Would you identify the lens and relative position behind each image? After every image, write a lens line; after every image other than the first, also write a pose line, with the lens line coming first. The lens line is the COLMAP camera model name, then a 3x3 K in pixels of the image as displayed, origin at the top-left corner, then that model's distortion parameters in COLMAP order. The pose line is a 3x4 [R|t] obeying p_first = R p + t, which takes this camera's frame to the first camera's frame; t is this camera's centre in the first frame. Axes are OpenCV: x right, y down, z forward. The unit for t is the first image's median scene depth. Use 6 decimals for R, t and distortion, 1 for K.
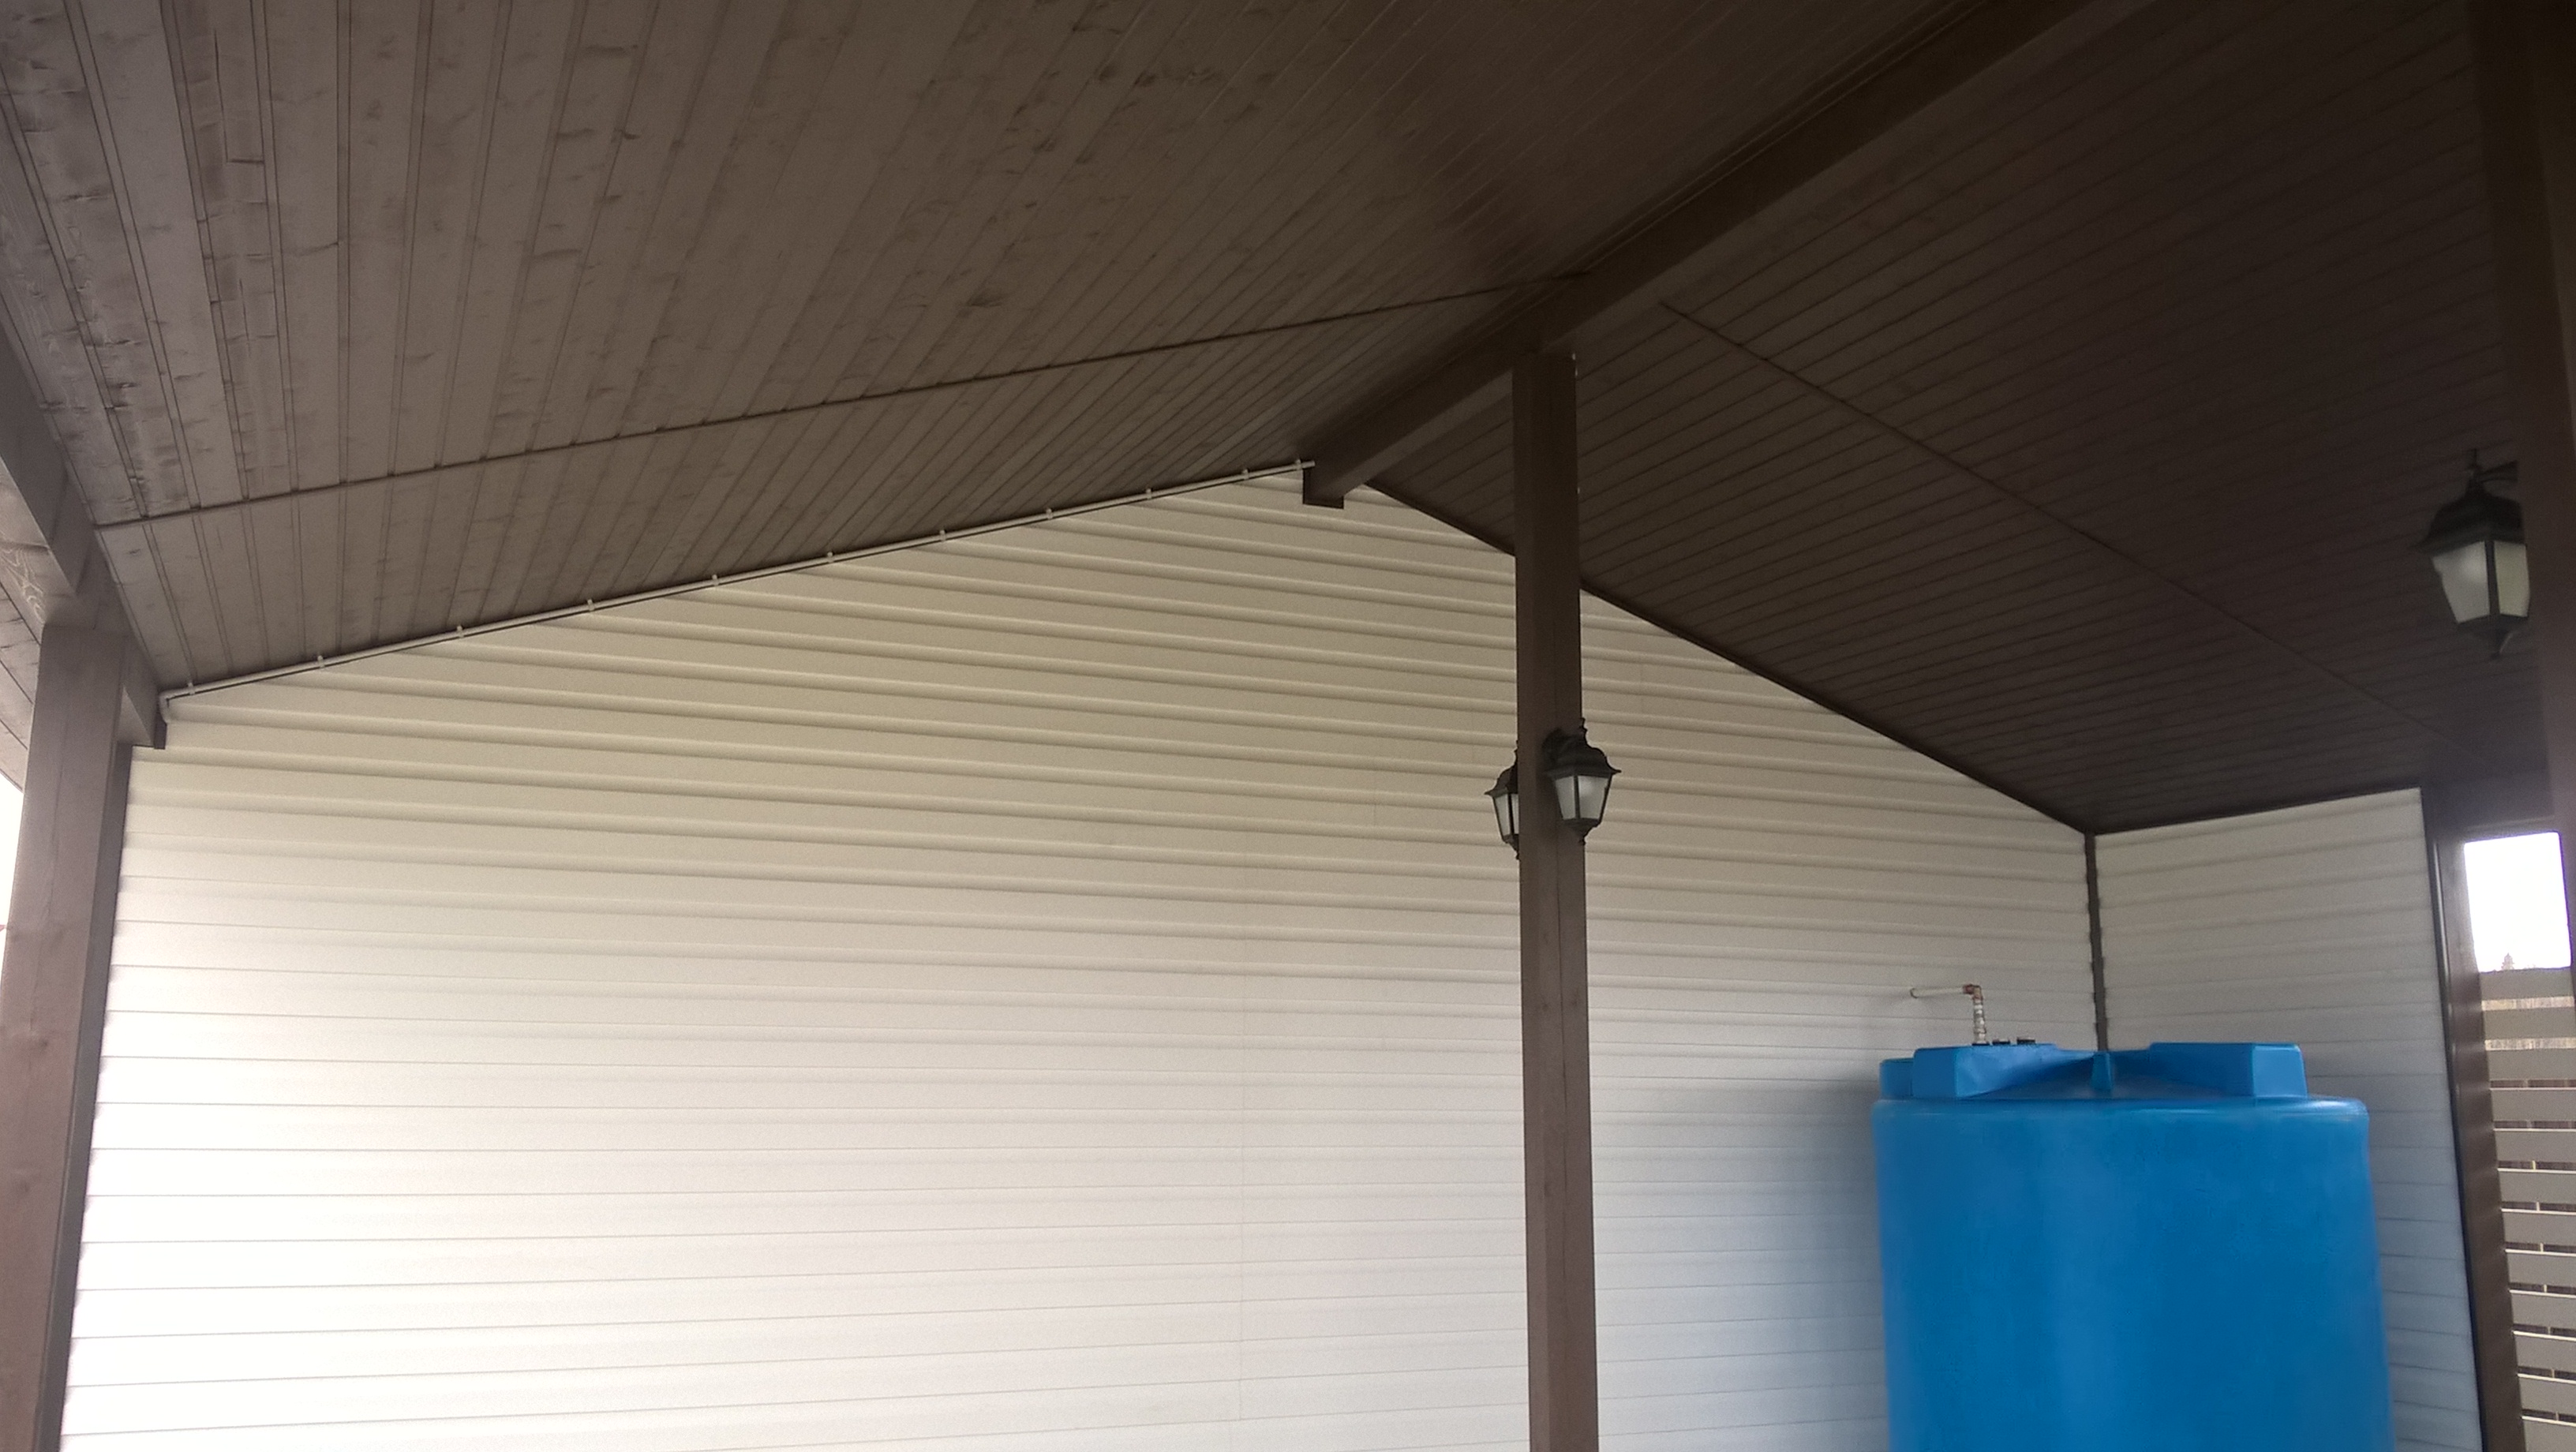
lens RADIAL K [[2056.4, 0, 1288.0], [0, 2056.4, 726.0], [0, 0, 1]] dist [0.000675, -0.001774]
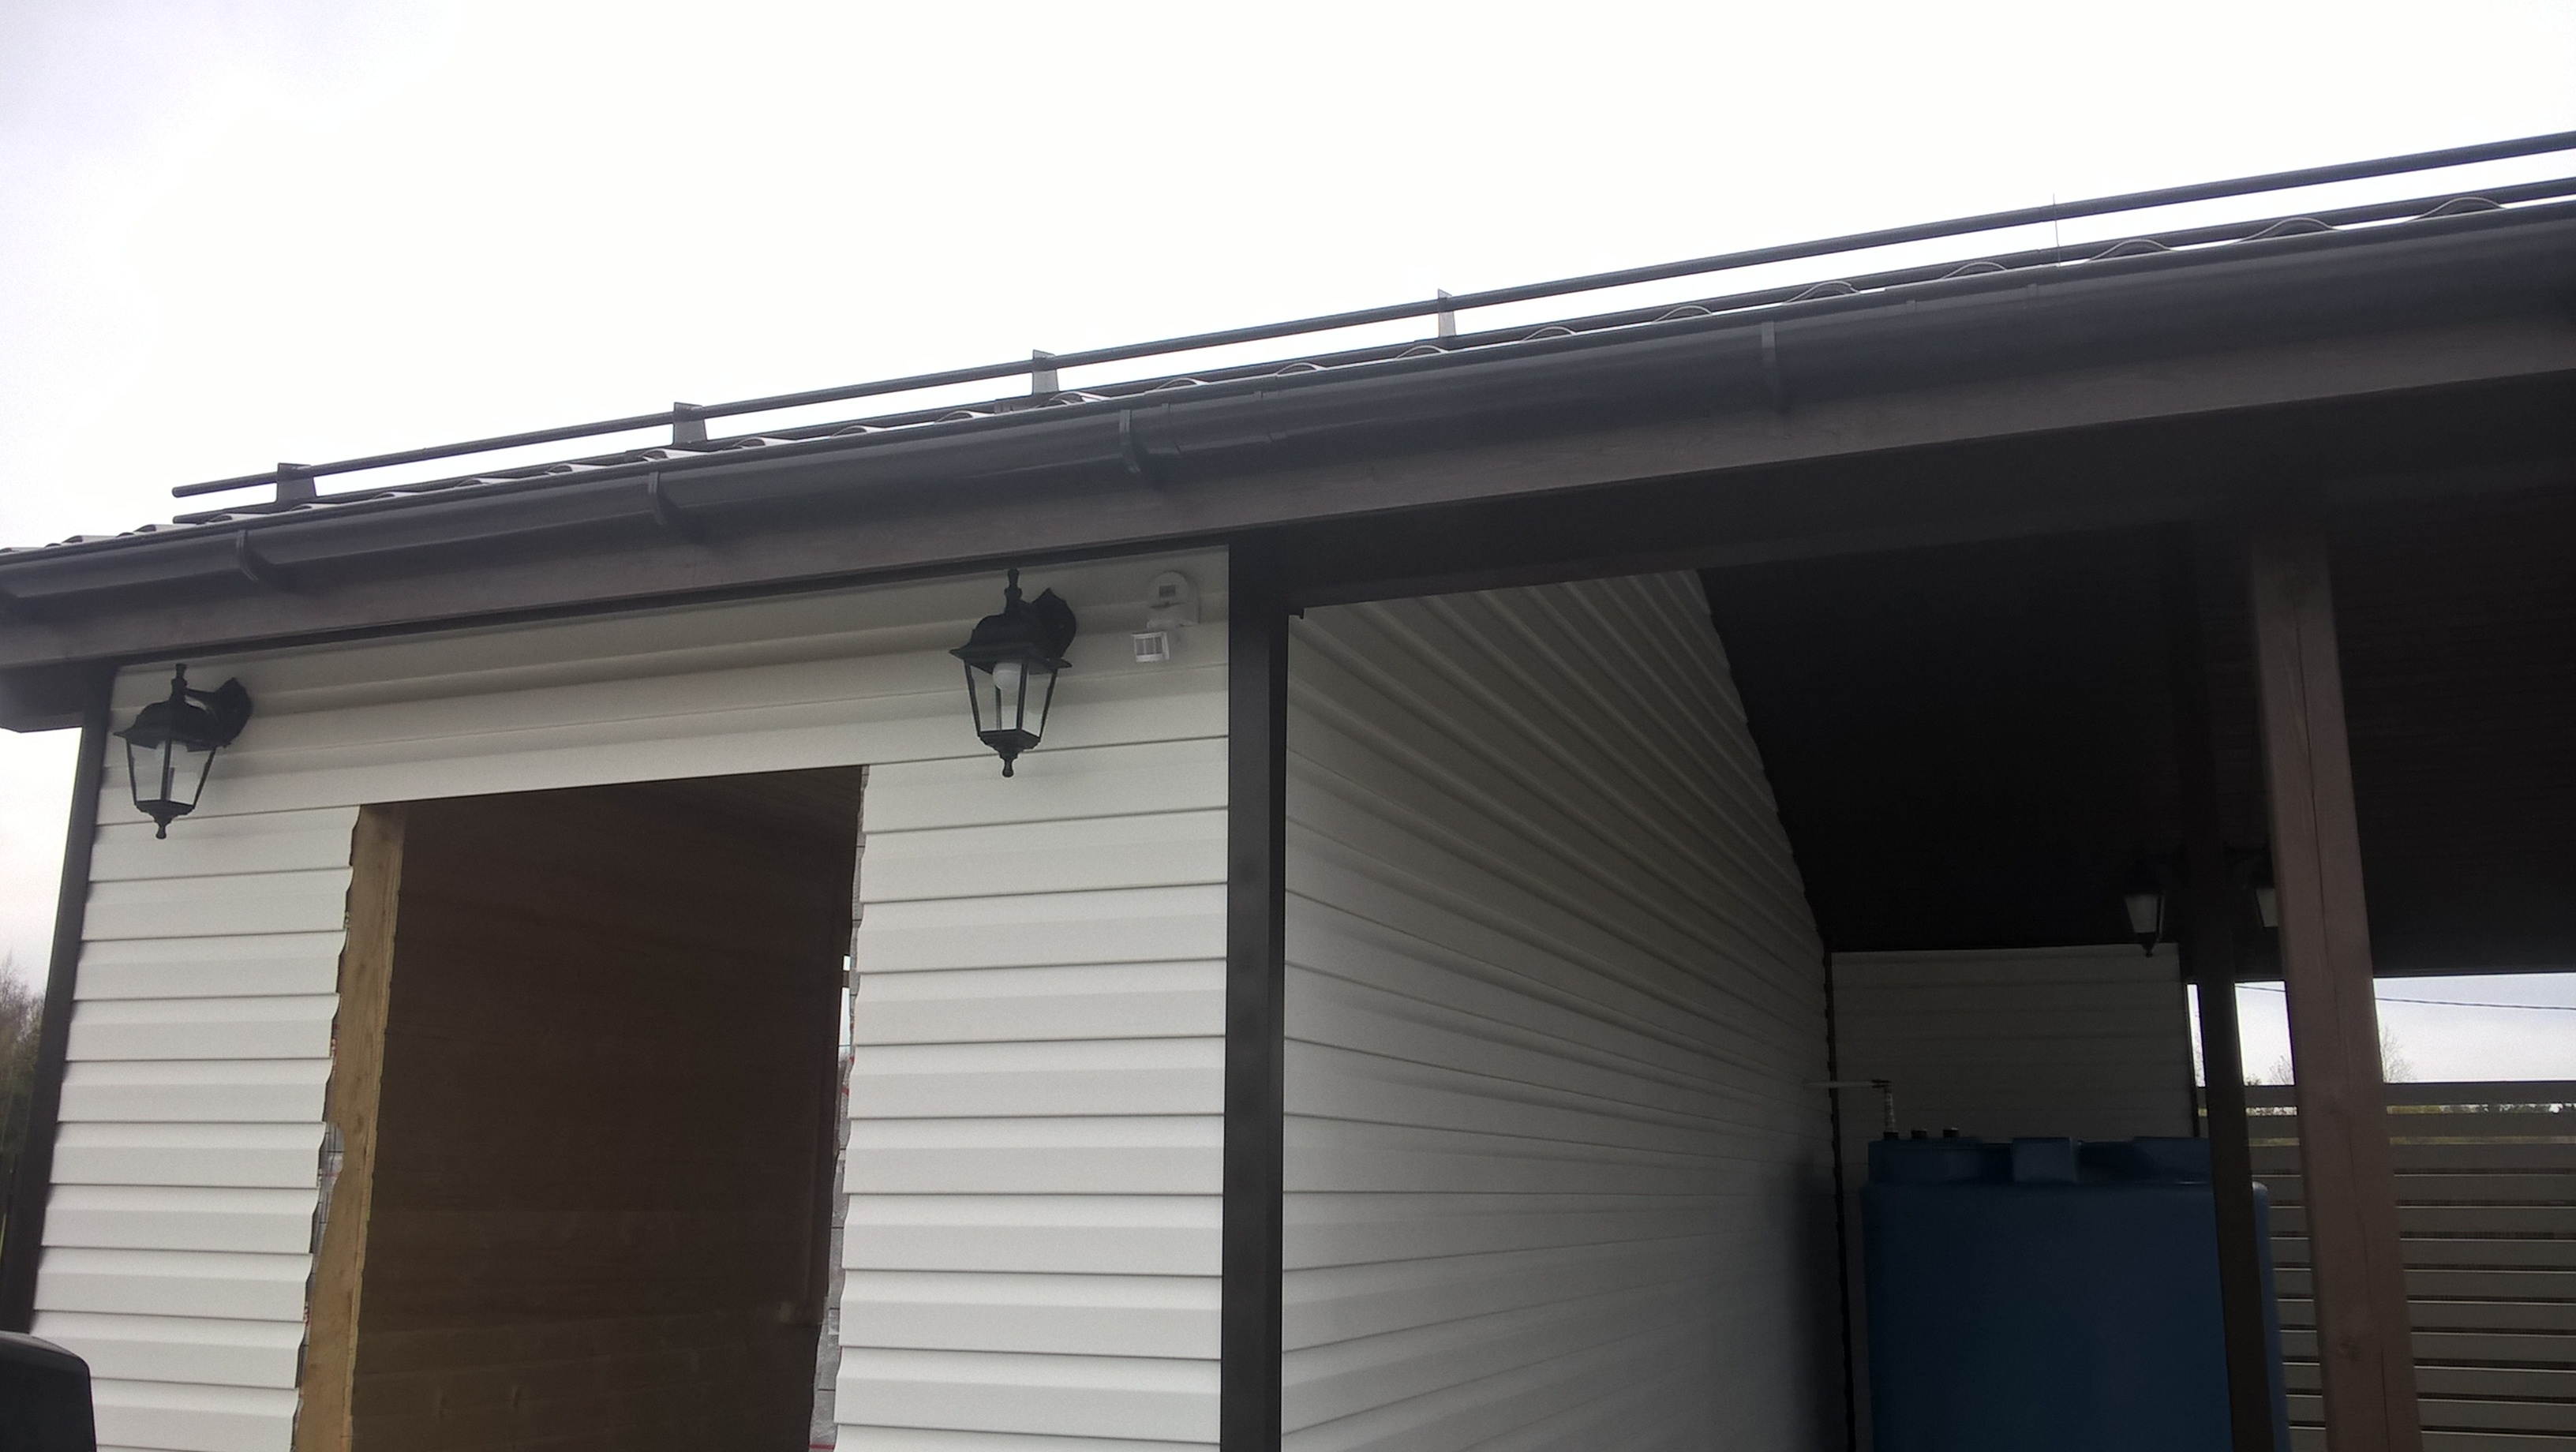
lens RADIAL K [[2248.0, 0, 1288.0], [0, 2248.0, 726.0], [0, 0, 1]] dist [-0.079486, -0.001634]
pose [[0.743381, 0.148695, 0.652131, -0.776535], [-0.131193, 0.988452, -0.075830, 0.076509], [-0.655876, -0.029184, 0.754304, 0.336196]]
